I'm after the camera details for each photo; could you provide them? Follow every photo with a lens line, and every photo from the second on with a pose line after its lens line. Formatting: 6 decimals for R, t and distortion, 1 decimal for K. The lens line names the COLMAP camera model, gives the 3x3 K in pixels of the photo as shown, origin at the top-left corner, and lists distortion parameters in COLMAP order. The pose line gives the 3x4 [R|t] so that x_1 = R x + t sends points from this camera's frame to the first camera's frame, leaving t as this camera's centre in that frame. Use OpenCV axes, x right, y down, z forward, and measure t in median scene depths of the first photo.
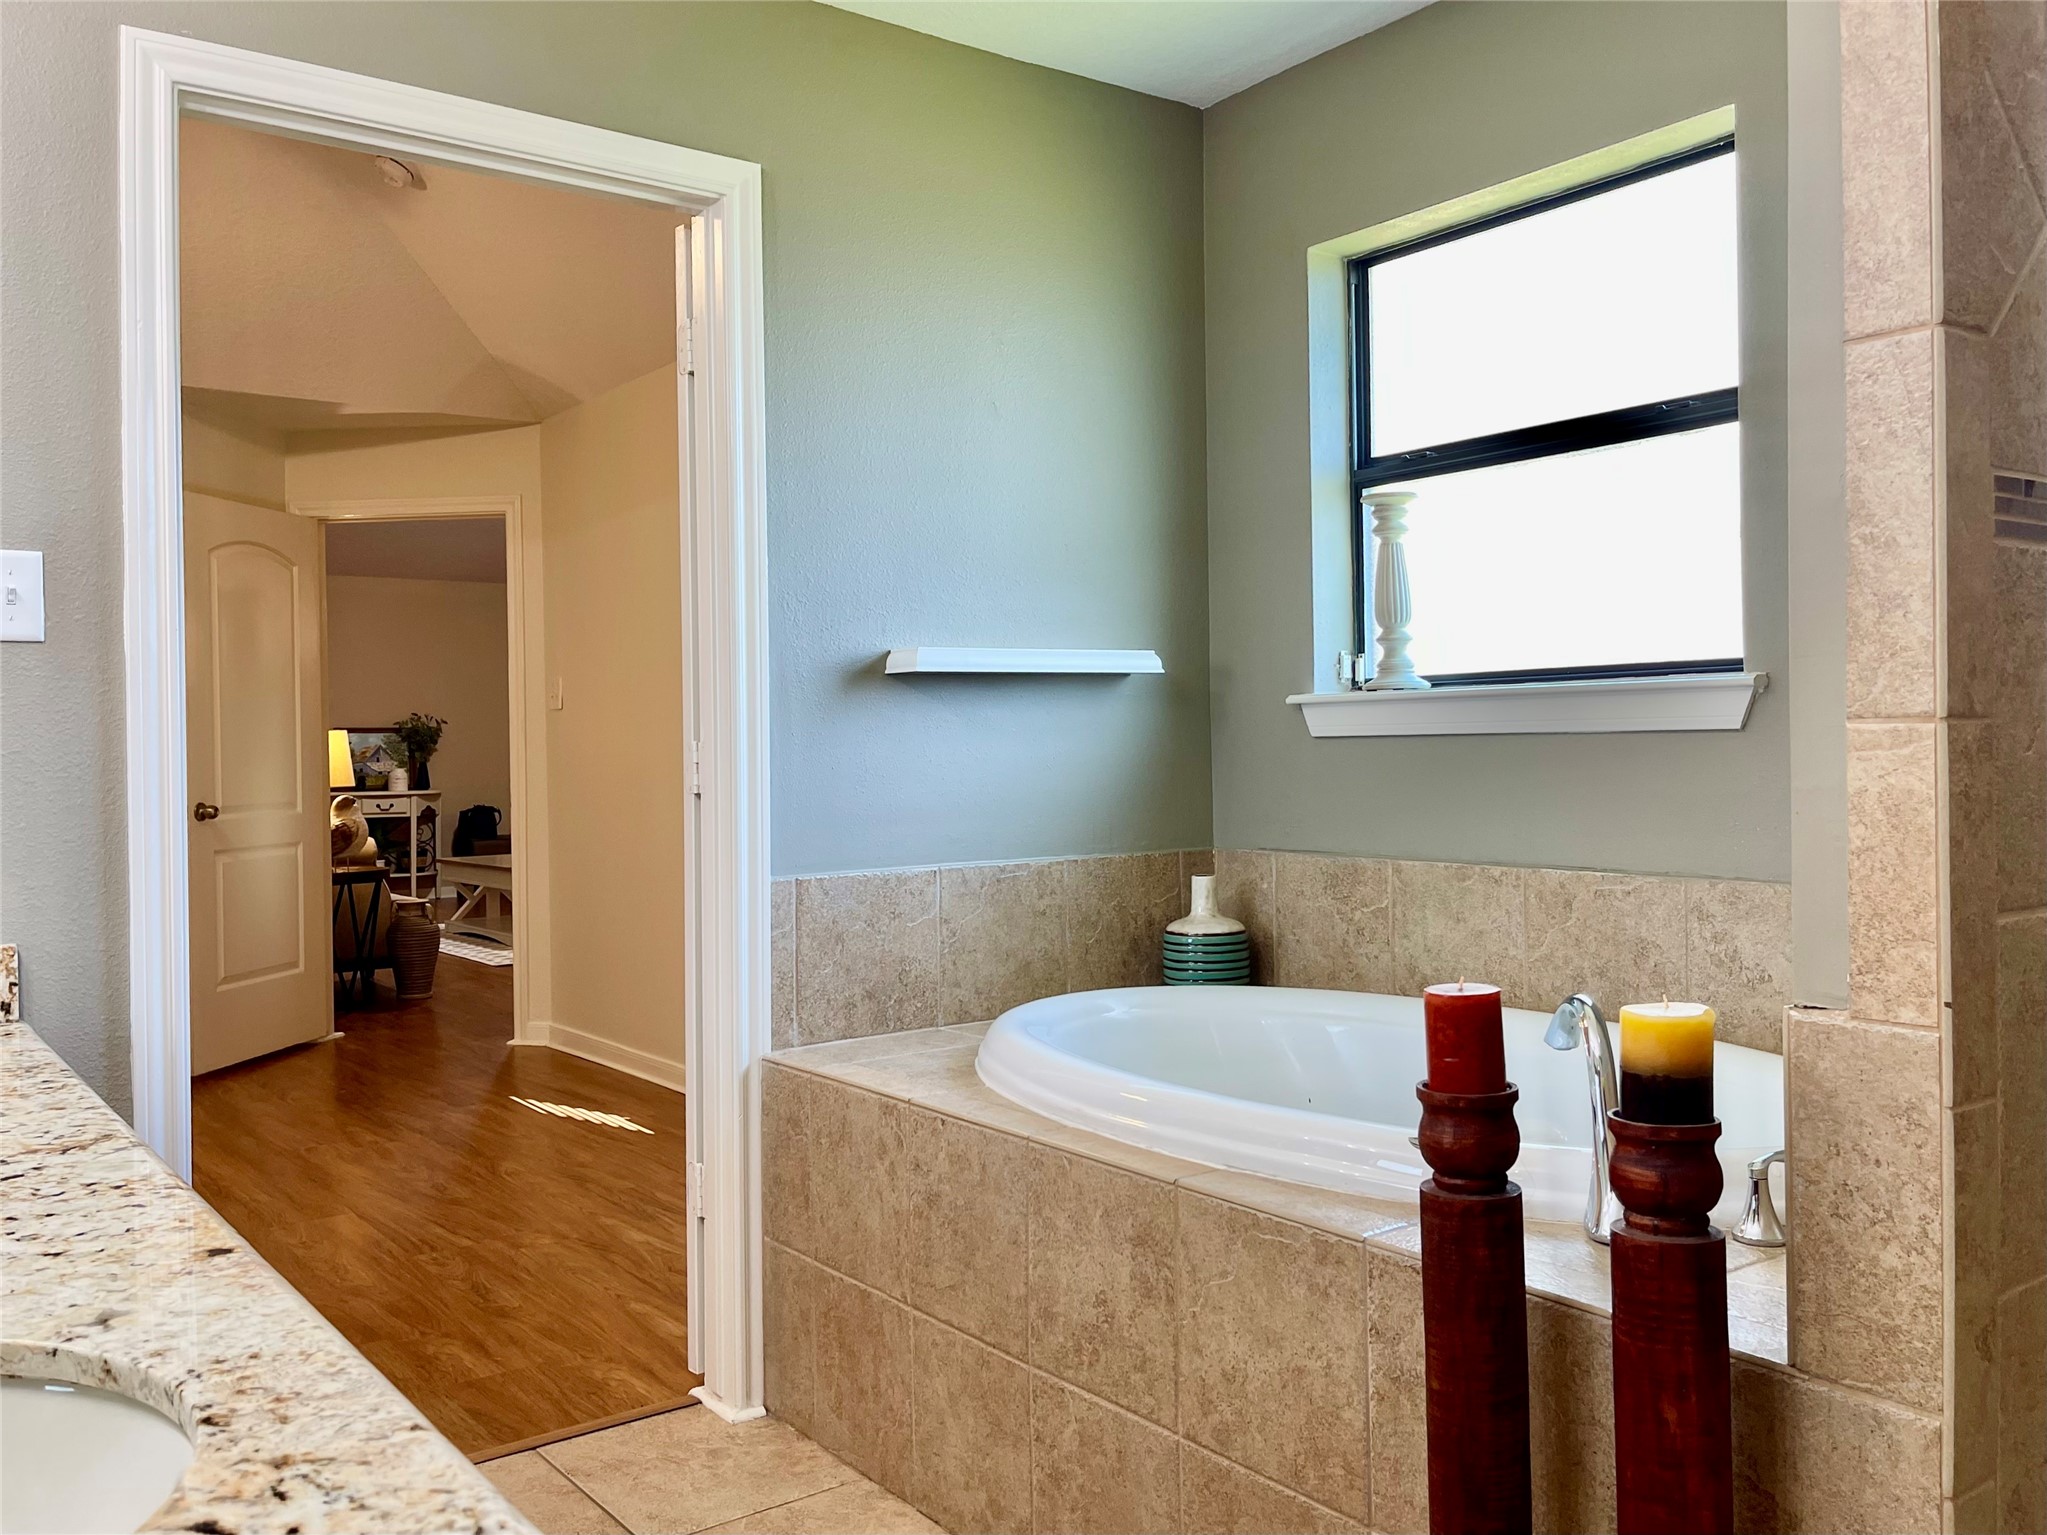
lens RADIAL K [[1585.7, 0, 1031.0], [0, 1585.7, 771.5], [0, 0, 1]] dist [0.045299, -0.028275]
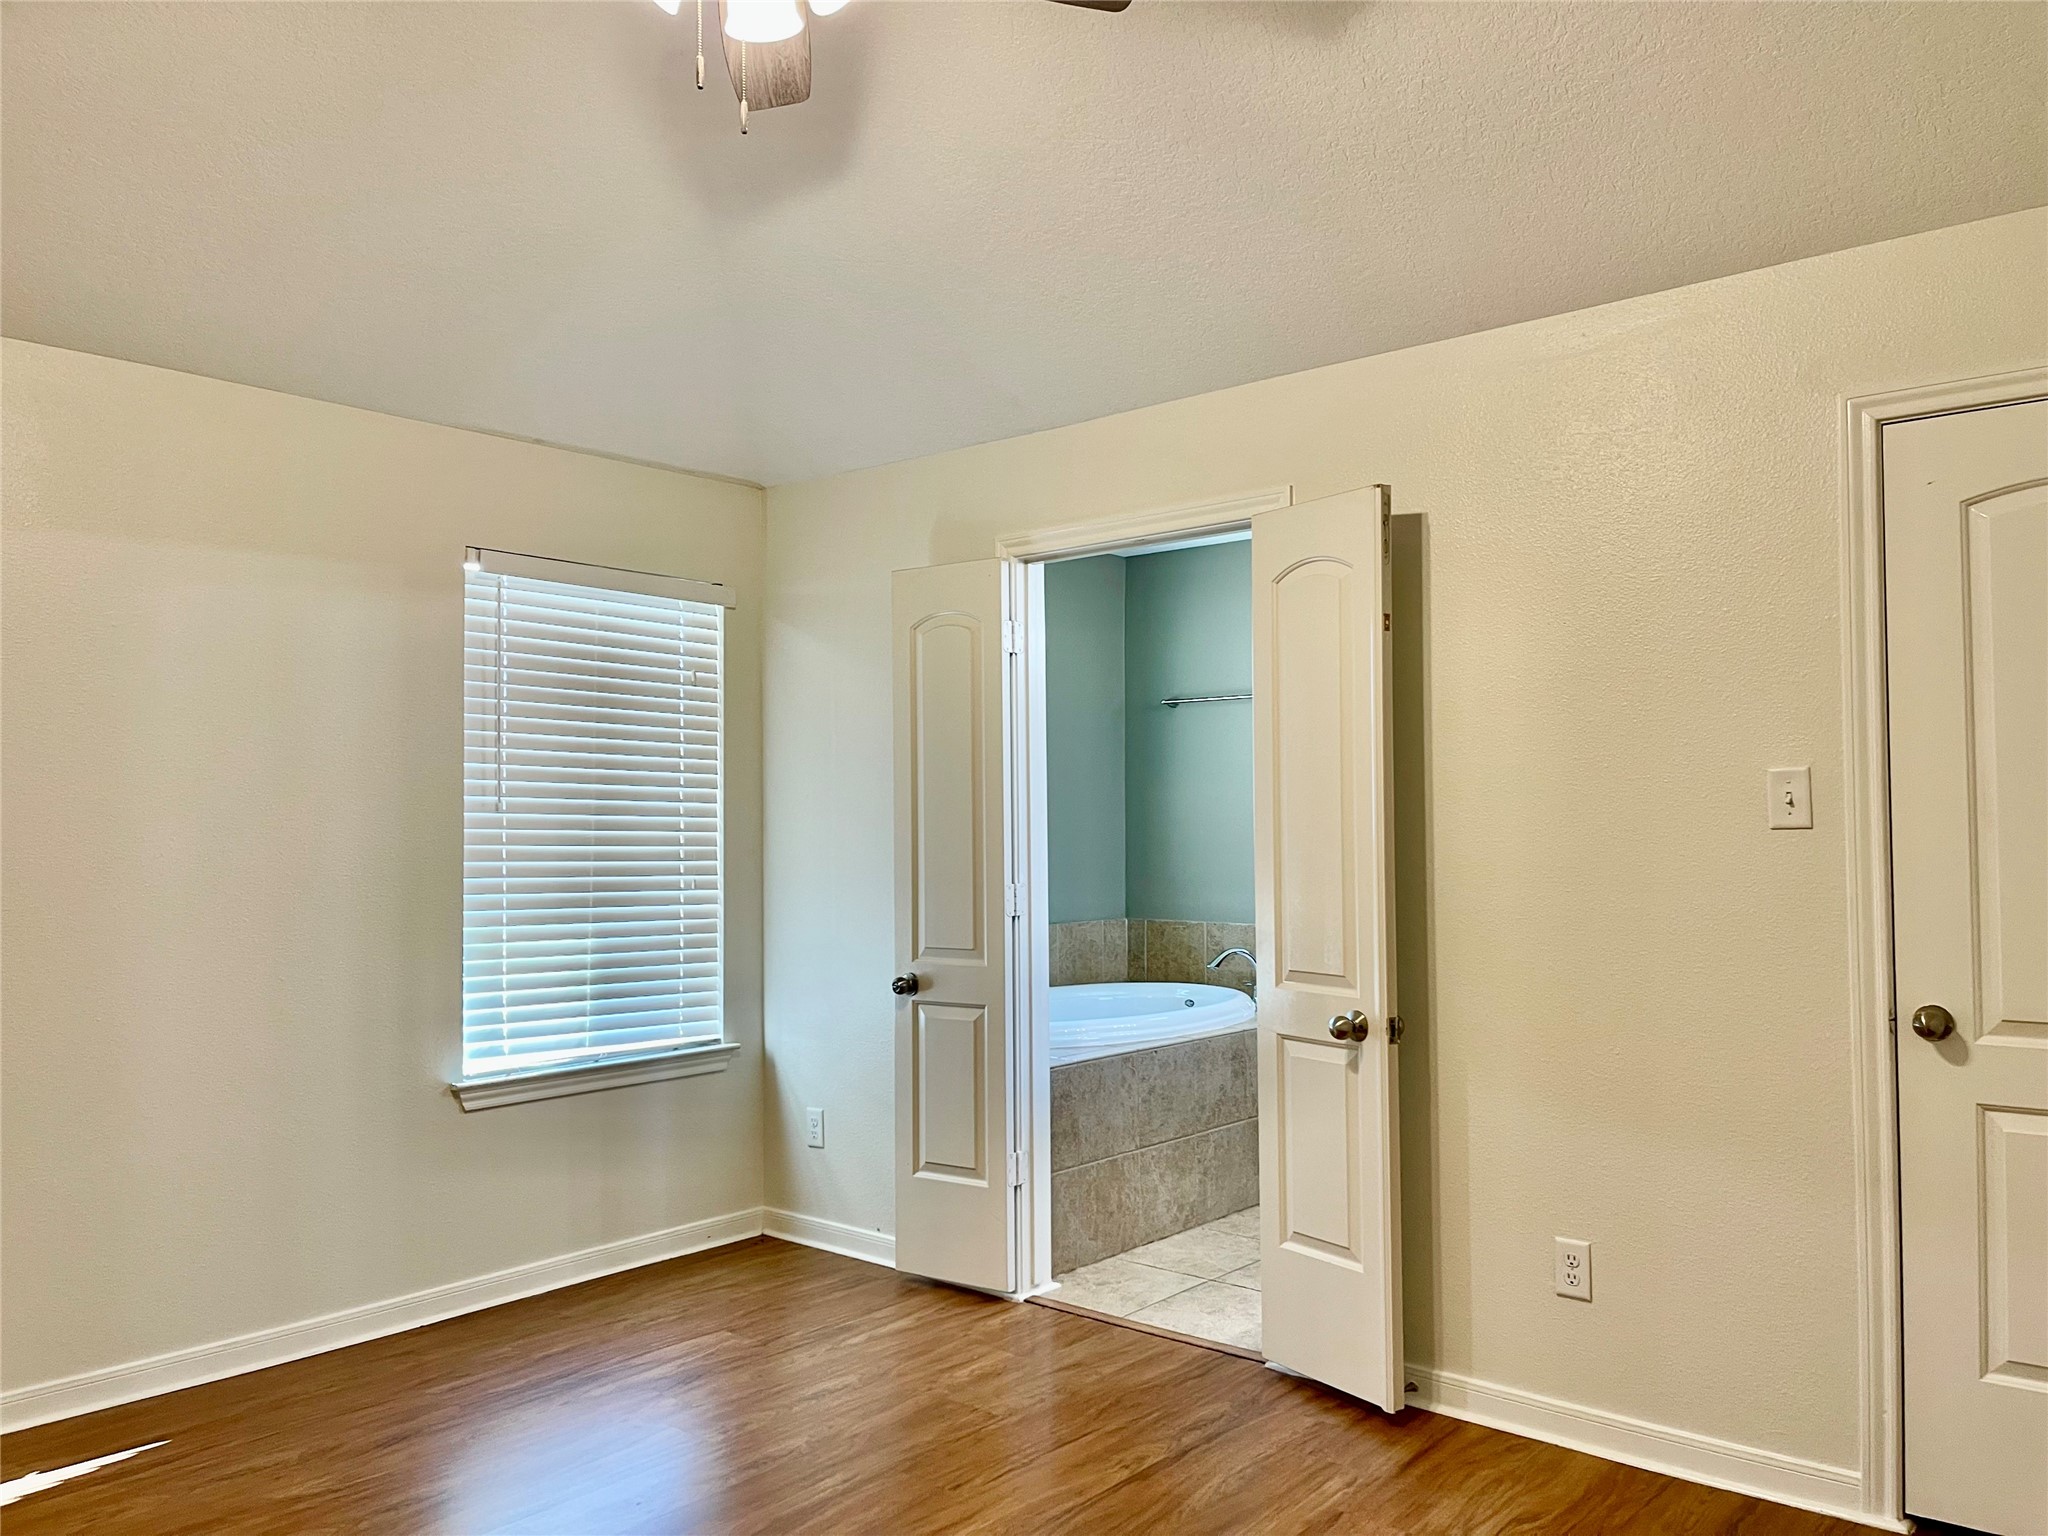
lens RADIAL K [[1586.5, 0, 1019.3], [0, 1586.5, 759.7], [0, 0, 1]] dist [0.045299, -0.028275]
pose [[-0.182828, 0.037921, 0.982413, -1.960515], [0.014688, 0.999250, -0.035837, -0.093155], [-0.983035, 0.007878, -0.183248, 1.425001]]
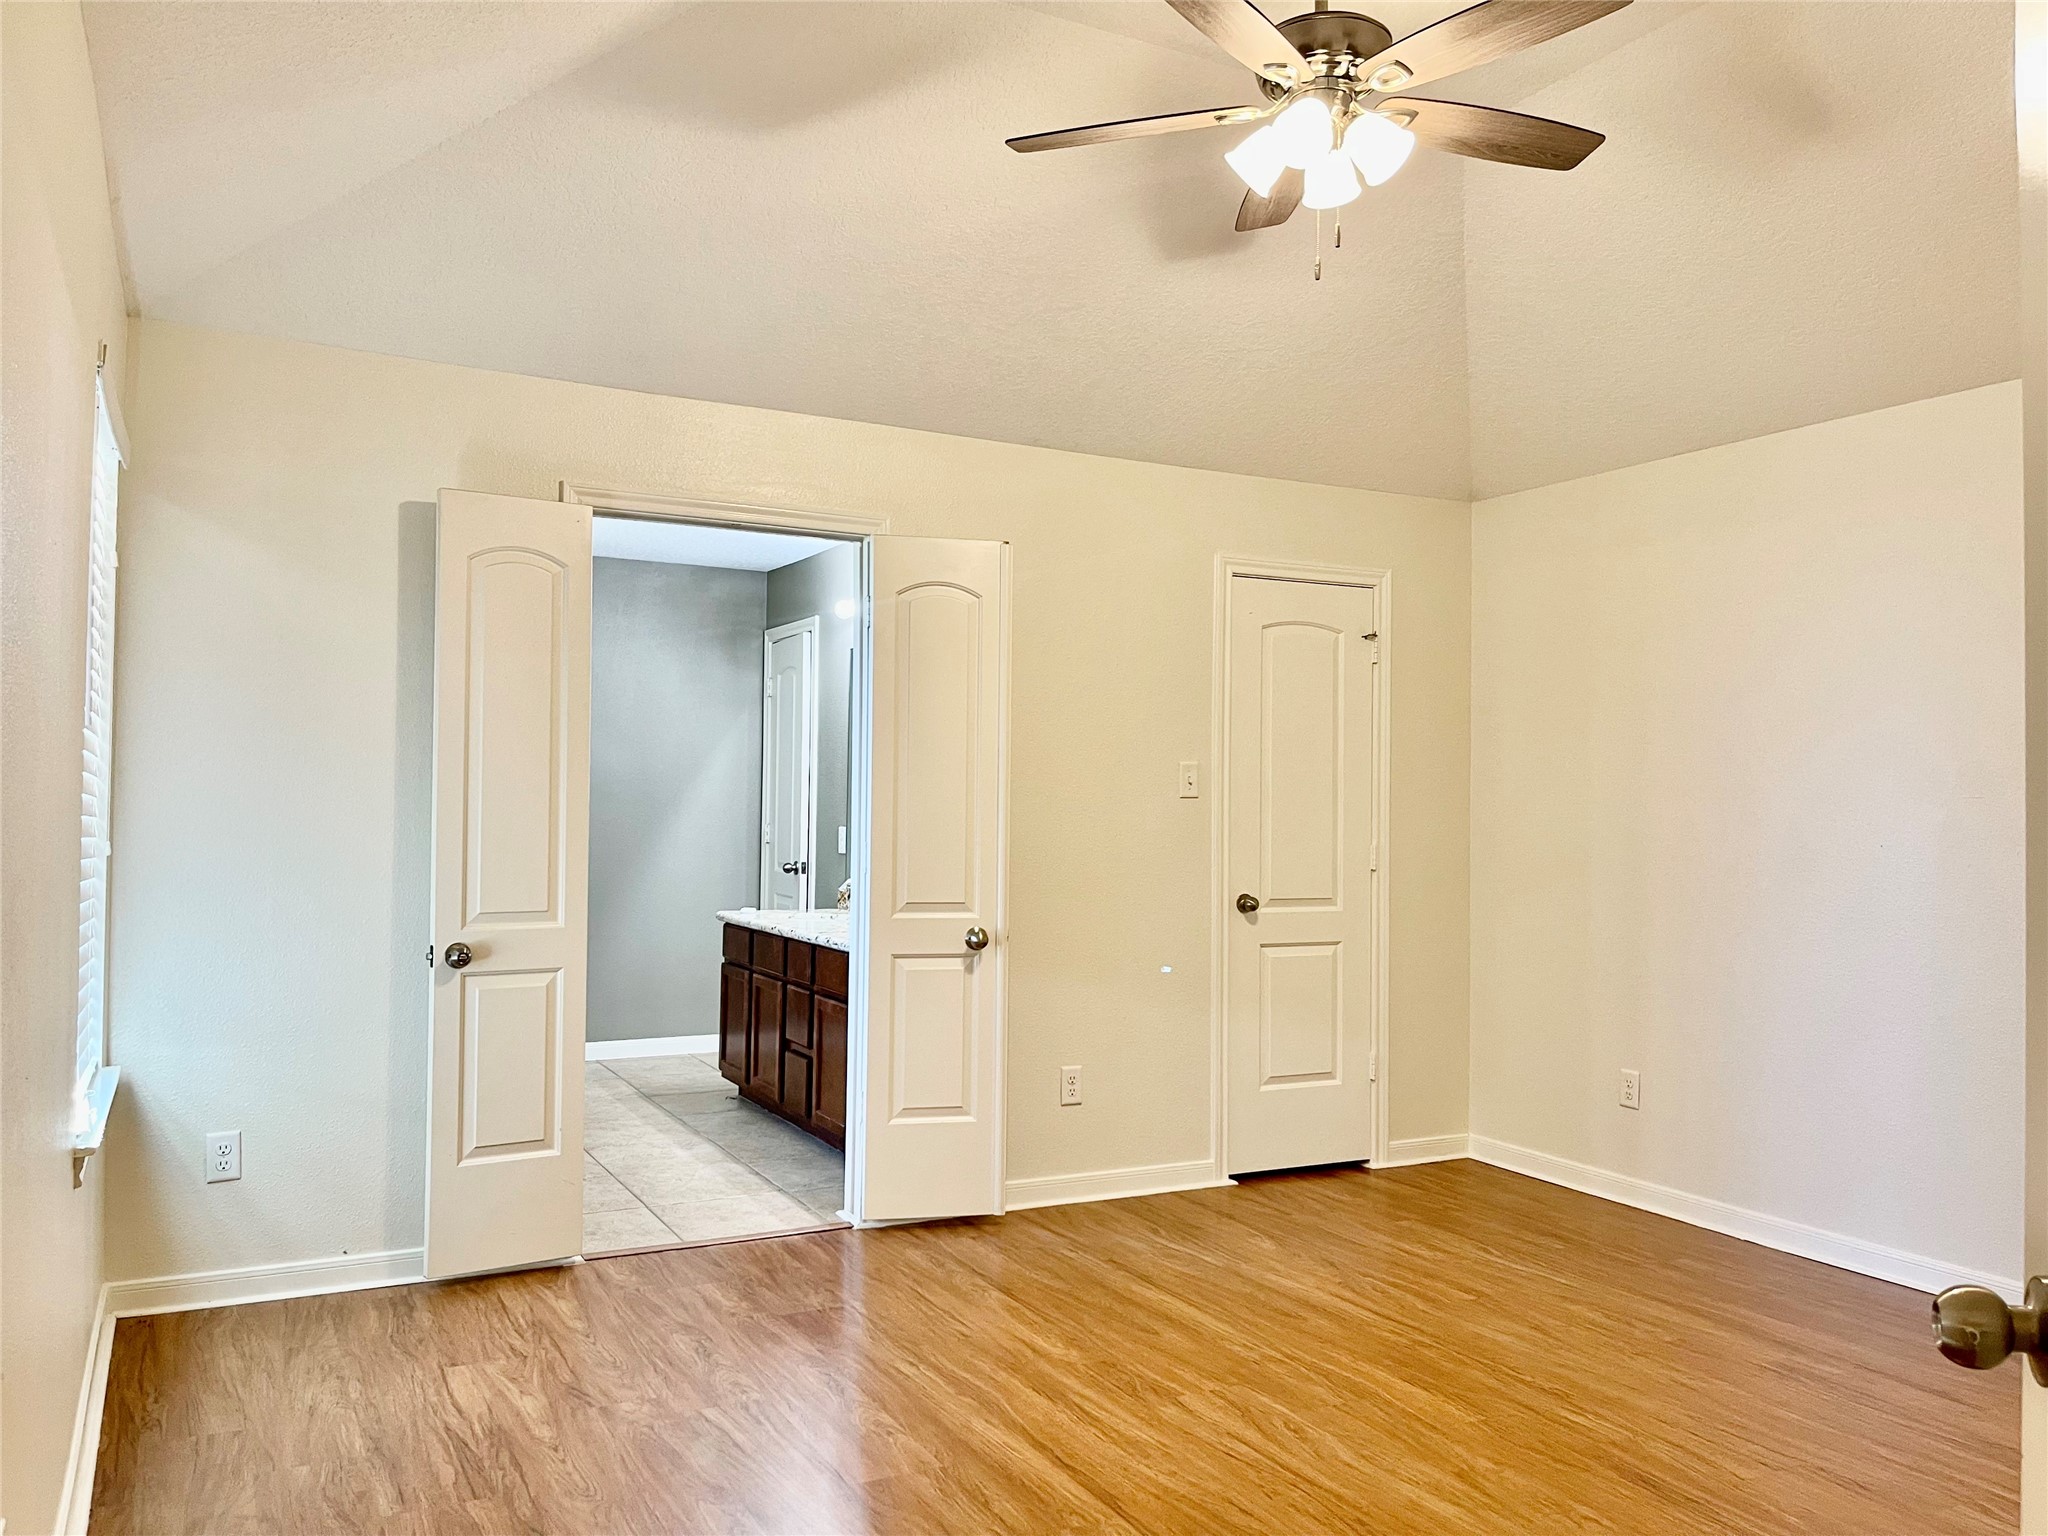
lens RADIAL K [[1586.5, 0, 1019.3], [0, 1586.5, 769.9], [0, 0, 1]] dist [0.045299, -0.028275]
pose [[-0.984189, -0.009148, 0.176885, -0.996489], [-0.012667, 0.999744, -0.018771, -0.069741], [-0.176667, -0.020715, -0.984053, 2.729368]]
